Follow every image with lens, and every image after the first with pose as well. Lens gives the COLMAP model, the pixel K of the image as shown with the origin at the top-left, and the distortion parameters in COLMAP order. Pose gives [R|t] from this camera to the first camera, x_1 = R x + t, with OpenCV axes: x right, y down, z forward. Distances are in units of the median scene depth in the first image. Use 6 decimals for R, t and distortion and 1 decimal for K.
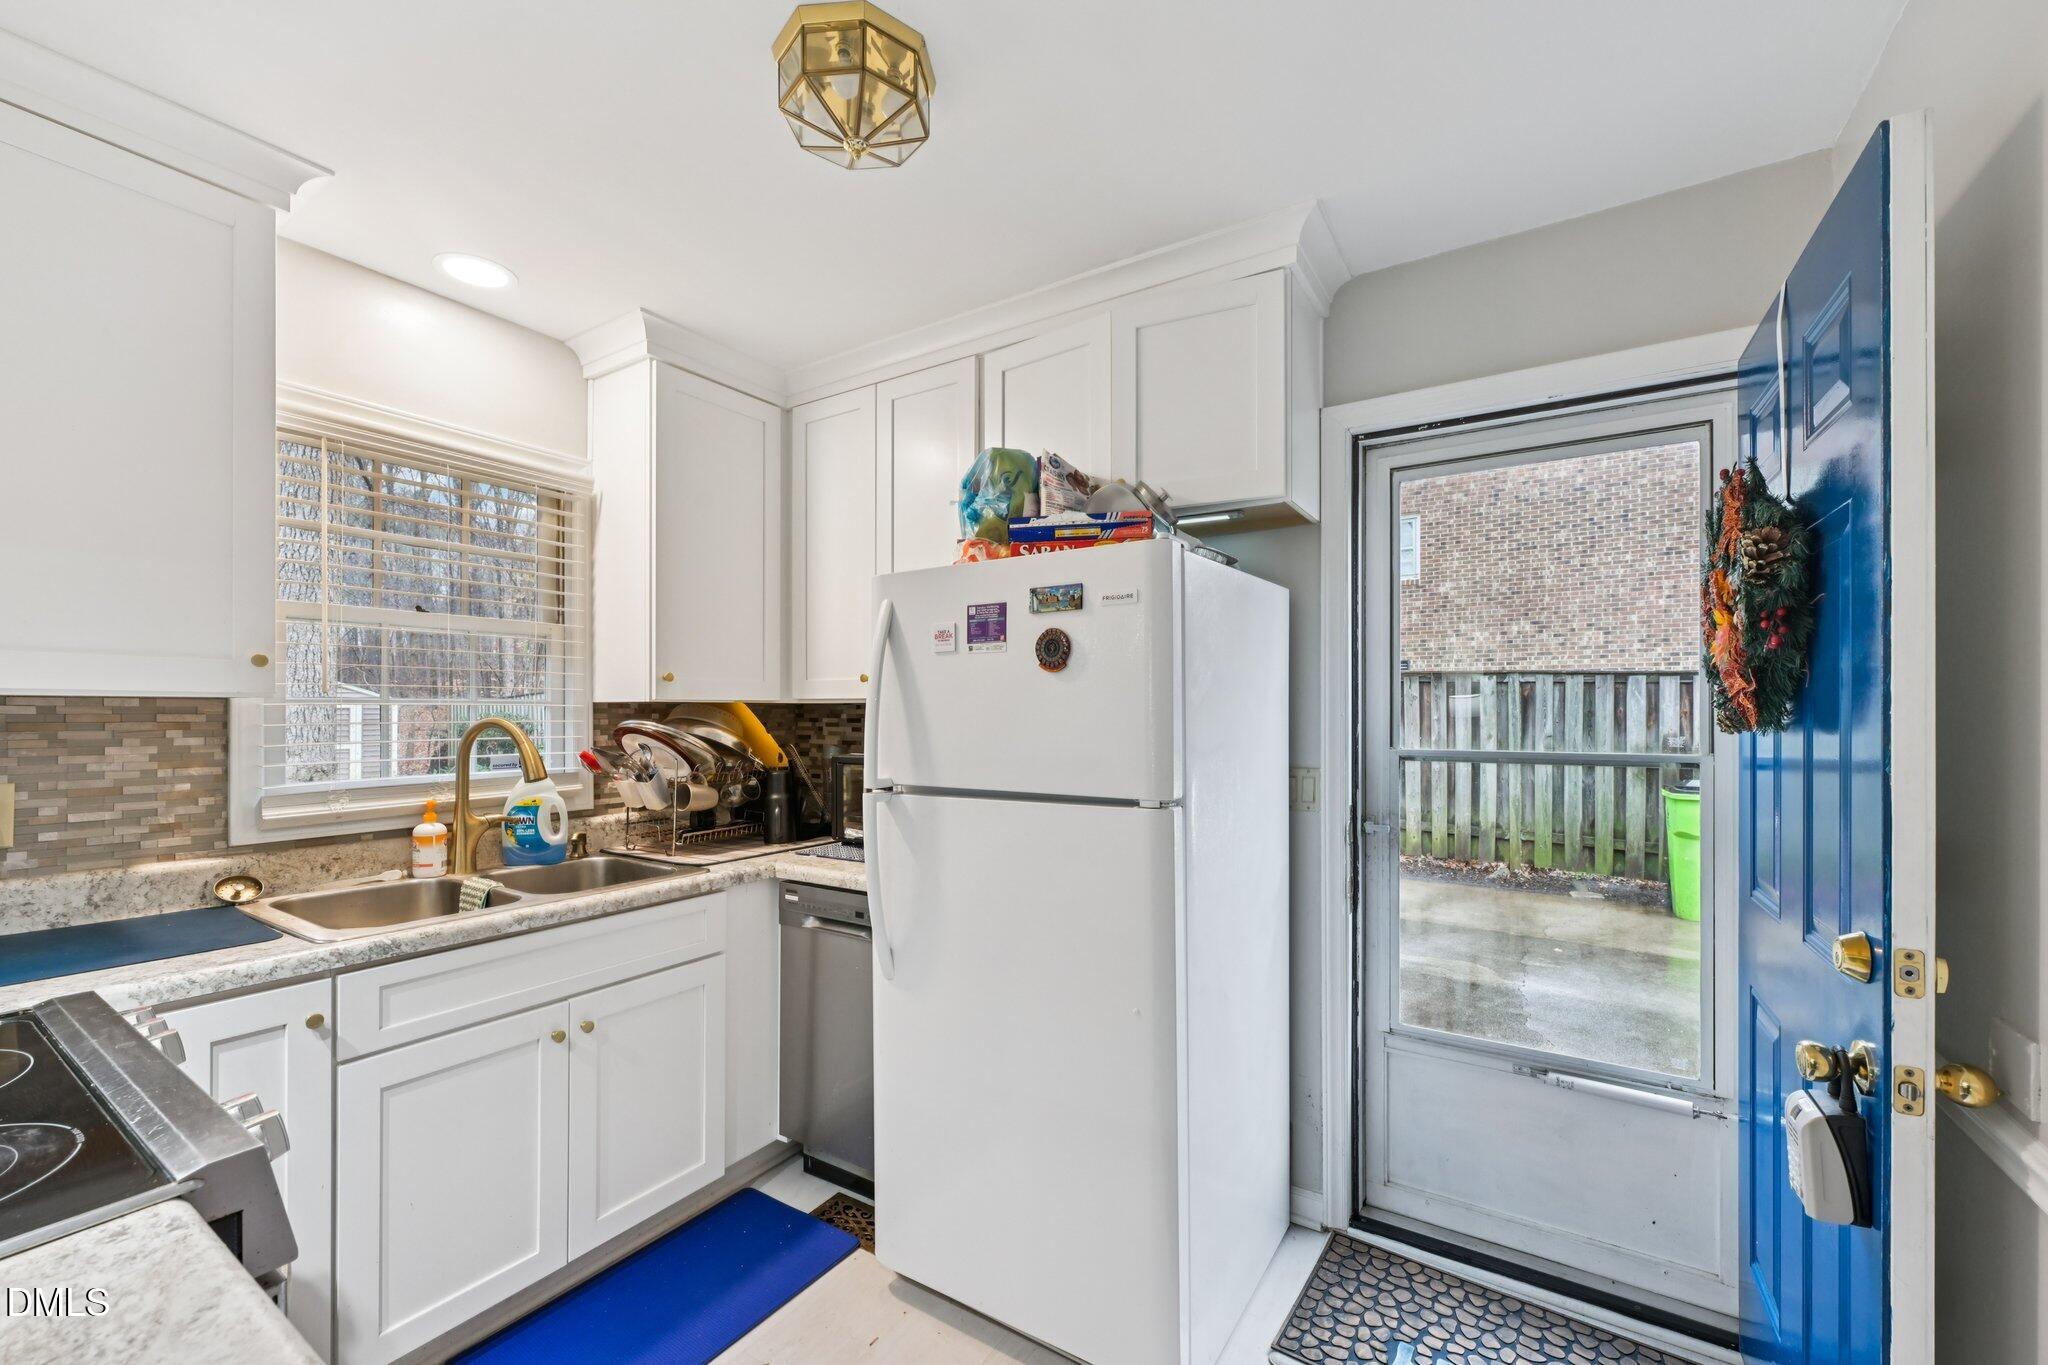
lens RADIAL K [[820.0, 0, 1030.4], [0, 820.0, 713.1], [0, 0, 1]] dist [-0.002086, -0.000133]
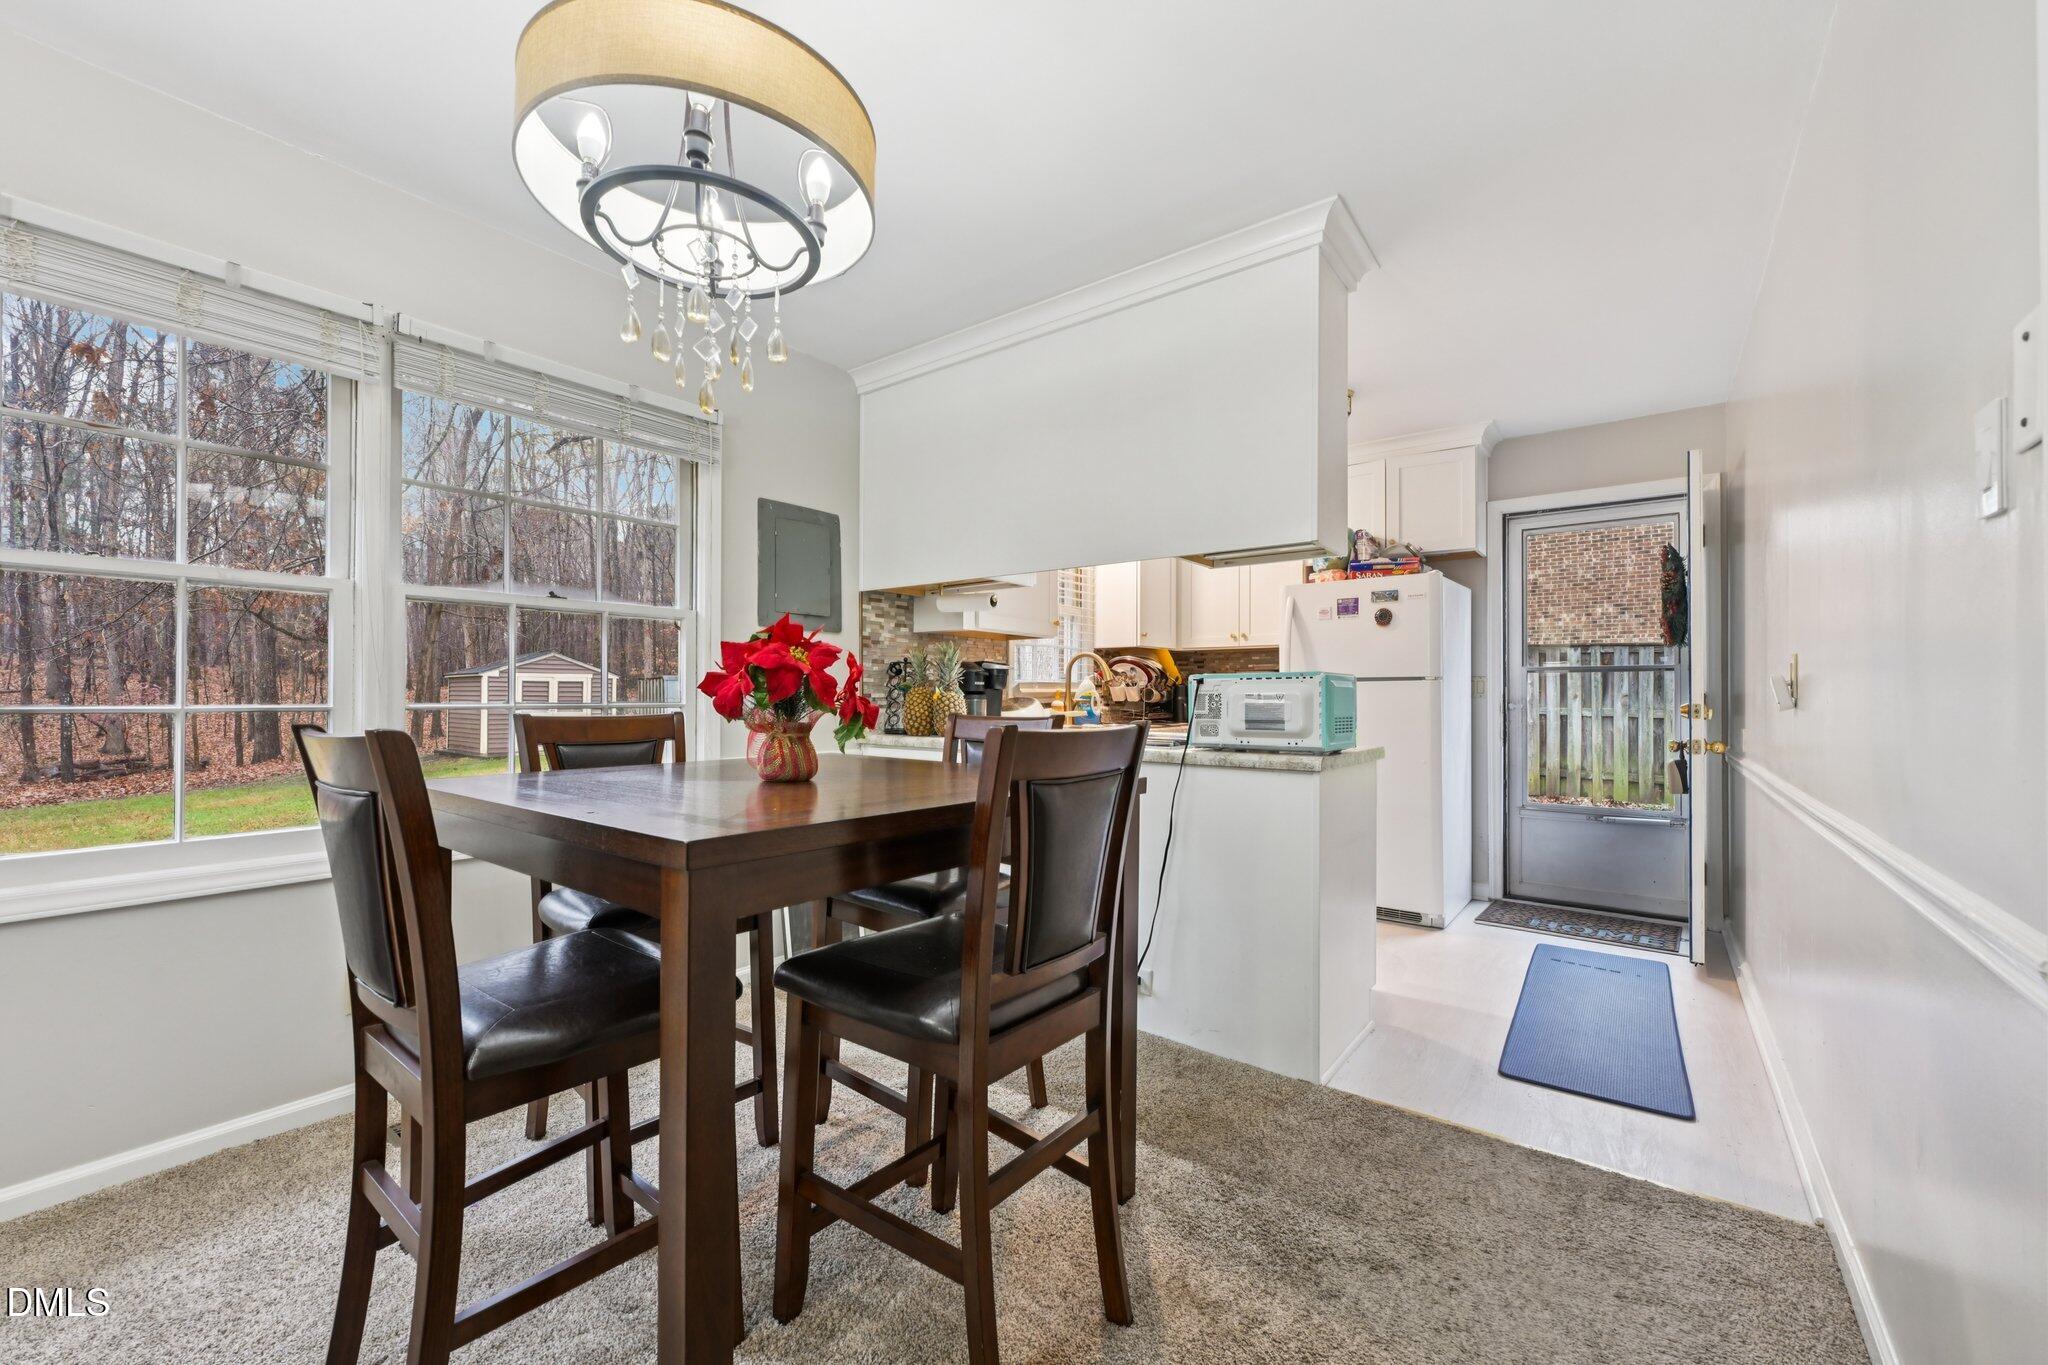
lens RADIAL K [[820.0, 0, 1022.5], [0, 820.0, 688.8], [0, 0, 1]] dist [-0.002086, -0.000133]
pose [[0.996476, 0.003801, -0.083797, -0.555355], [-0.004724, 0.999930, -0.010816, 0.109969], [0.083750, 0.011174, 0.996424, -1.001601]]
